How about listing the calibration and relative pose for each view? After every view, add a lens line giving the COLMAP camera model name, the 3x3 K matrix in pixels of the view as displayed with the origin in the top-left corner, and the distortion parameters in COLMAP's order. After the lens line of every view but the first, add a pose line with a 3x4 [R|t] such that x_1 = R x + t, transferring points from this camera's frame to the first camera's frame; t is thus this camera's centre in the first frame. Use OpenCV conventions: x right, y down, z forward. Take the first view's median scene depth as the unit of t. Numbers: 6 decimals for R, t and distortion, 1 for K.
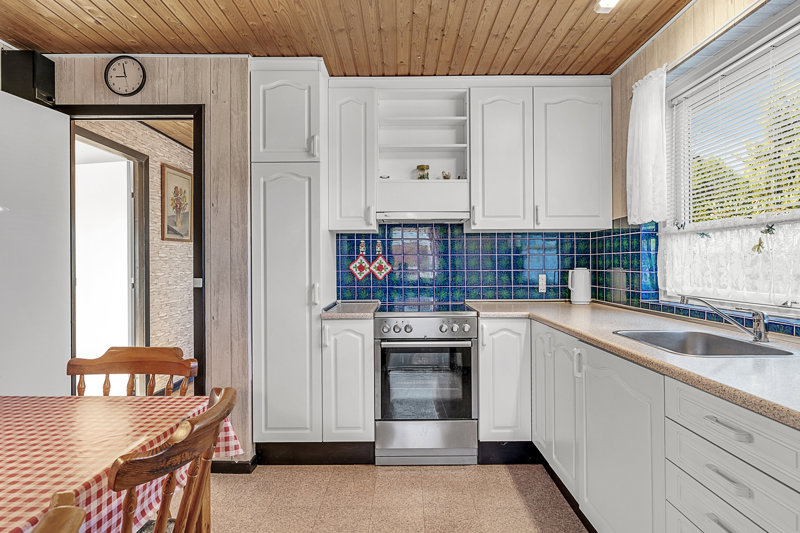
lens RADIAL K [[433.8, 0, 400.0], [0, 433.8, 266.5], [0, 0, 1]] dist [-0.001720, -0.000150]
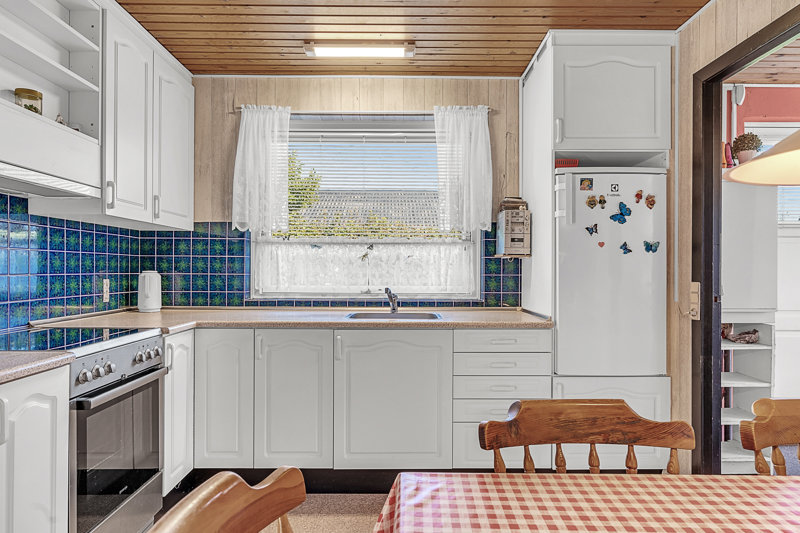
lens RADIAL K [[483.7, 0, 400.0], [0, 483.7, 266.5], [0, 0, 1]] dist [0.002004, 0.000906]
pose [[-0.004874, 0.012980, 0.999904, -0.611496], [0.001127, 0.999915, -0.012975, 0.008556], [-0.999987, 0.001064, -0.004888, 0.540765]]
